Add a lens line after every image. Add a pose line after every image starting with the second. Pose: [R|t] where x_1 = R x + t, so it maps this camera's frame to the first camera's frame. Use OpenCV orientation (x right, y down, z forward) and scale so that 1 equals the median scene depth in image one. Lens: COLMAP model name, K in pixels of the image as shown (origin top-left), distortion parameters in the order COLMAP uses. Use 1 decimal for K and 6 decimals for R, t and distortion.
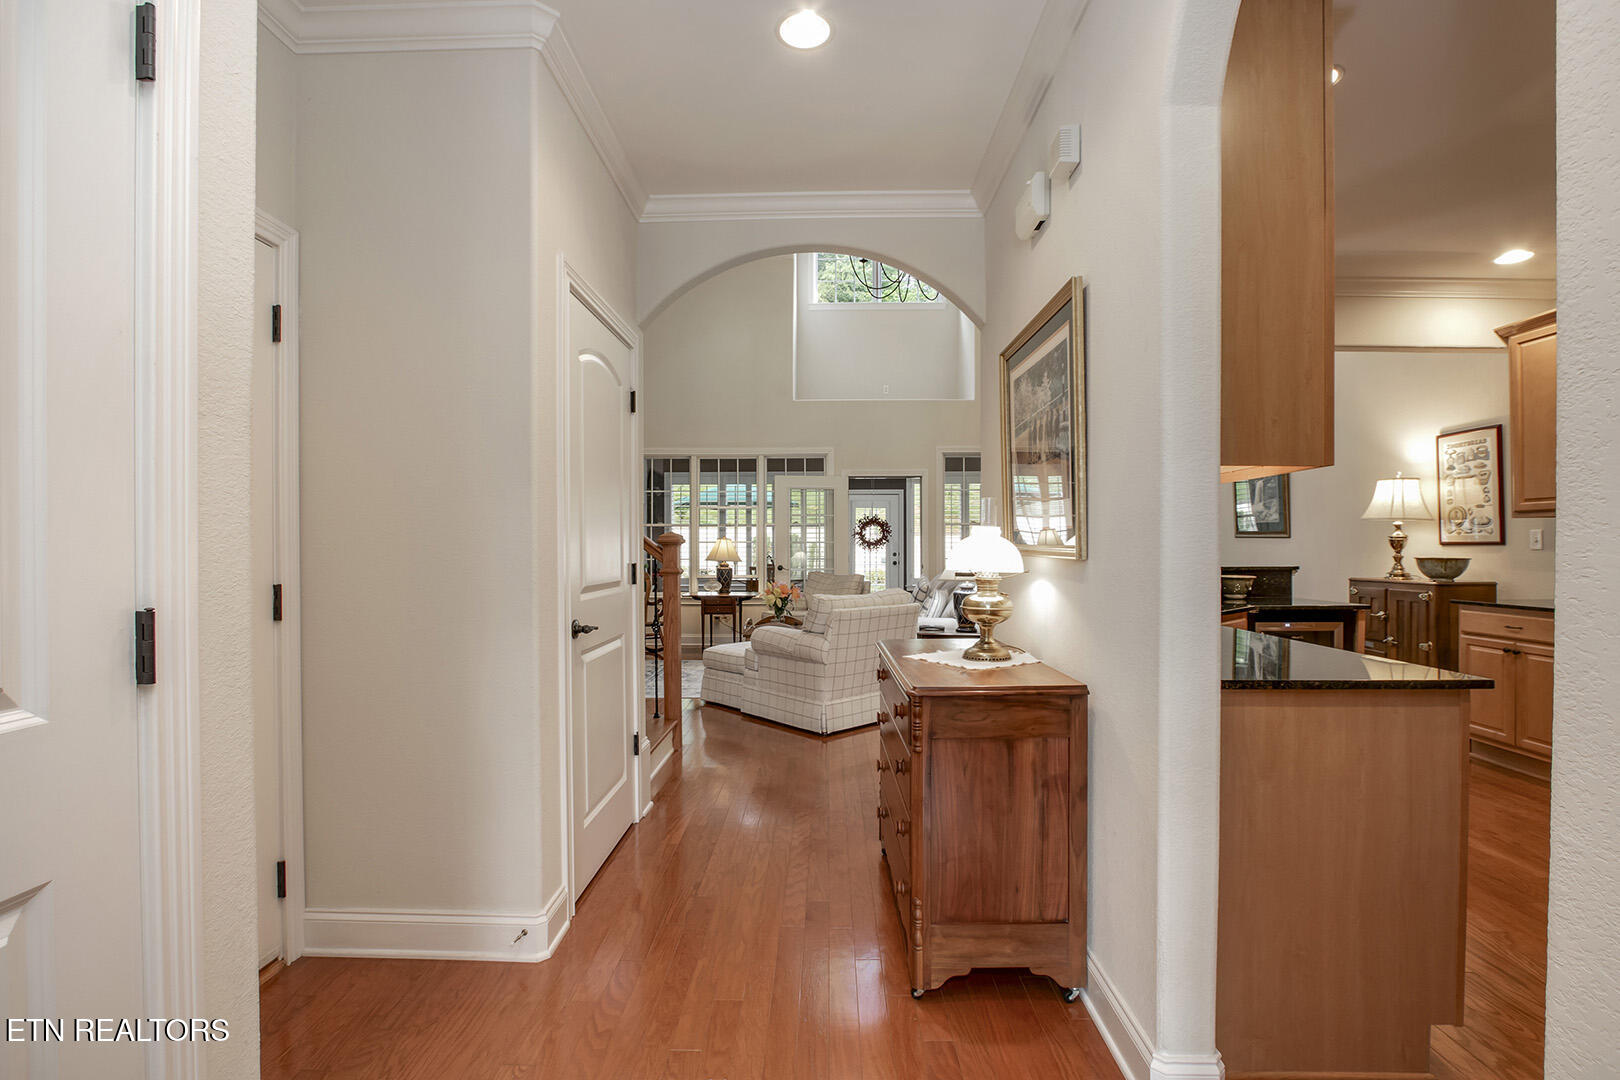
lens RADIAL K [[753.3, 0, 812.0], [0, 753.3, 552.6], [0, 0, 1]] dist [-0.020523, -0.000047]
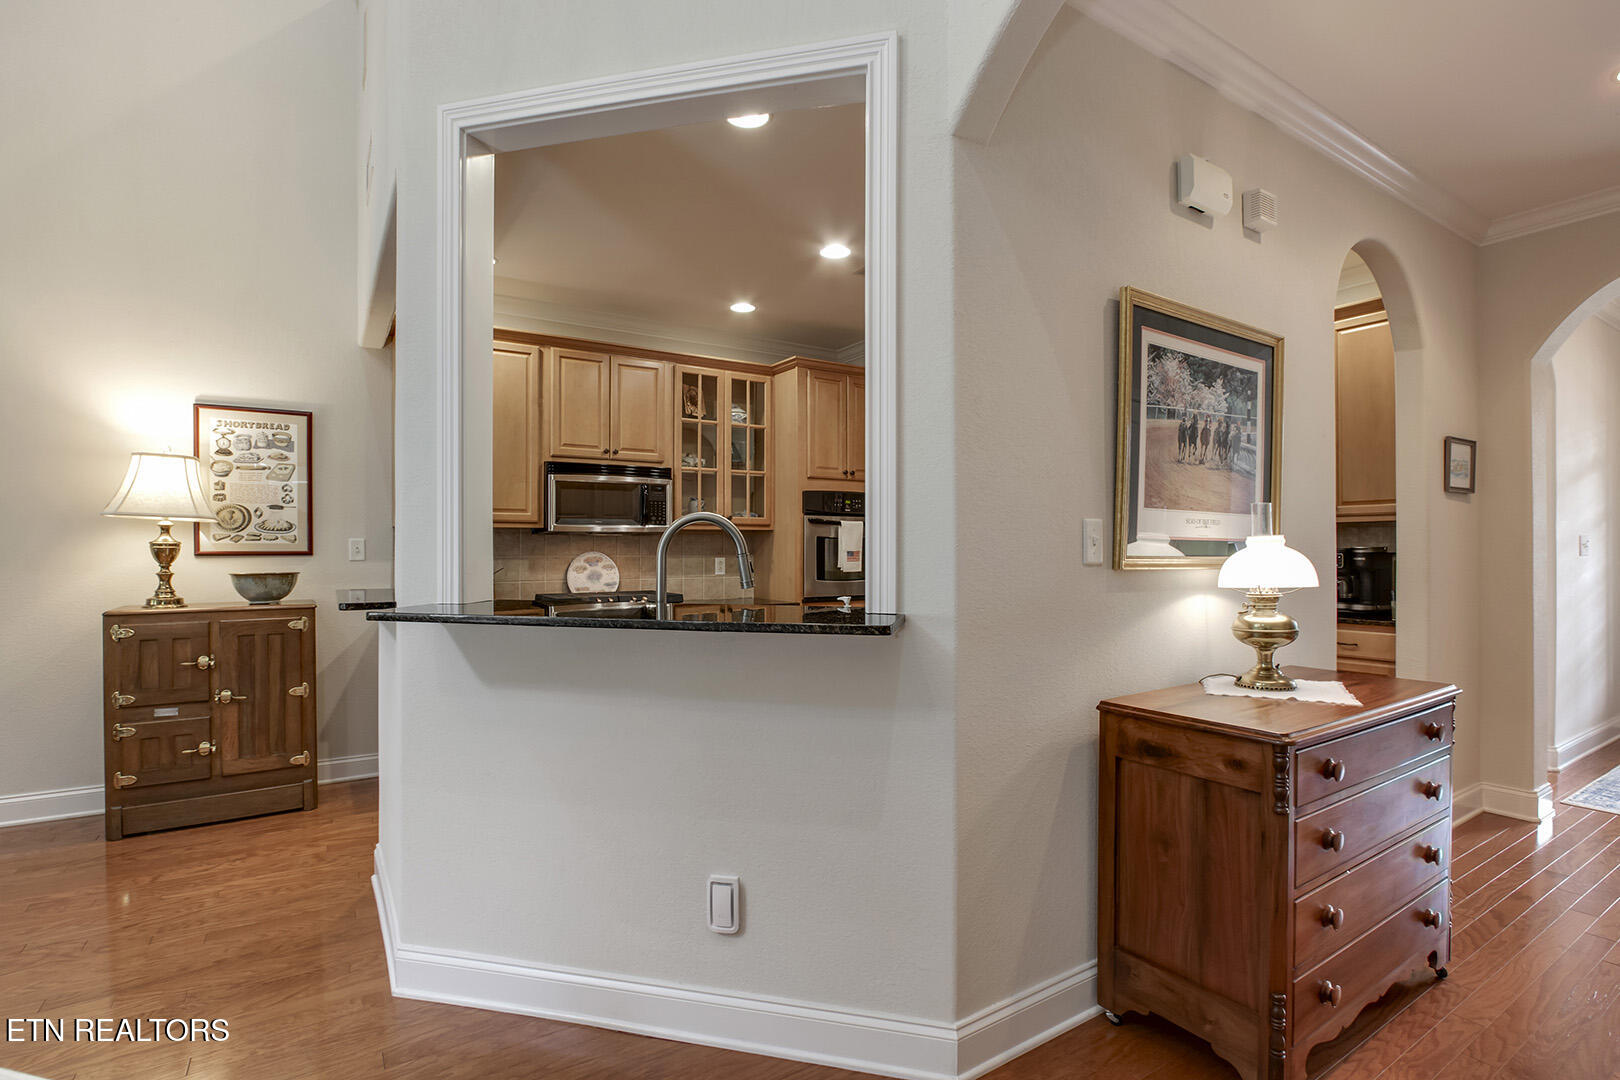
lens RADIAL K [[774.5, 0, 812.4], [0, 774.5, 551.8], [0, 0, 1]] dist [-0.022280, 0.002153]
pose [[-0.558808, 0.001397, 0.829296, -0.102259], [0.010124, 0.999936, 0.005137, -0.011999], [-0.829235, 0.011266, -0.558786, 0.925097]]
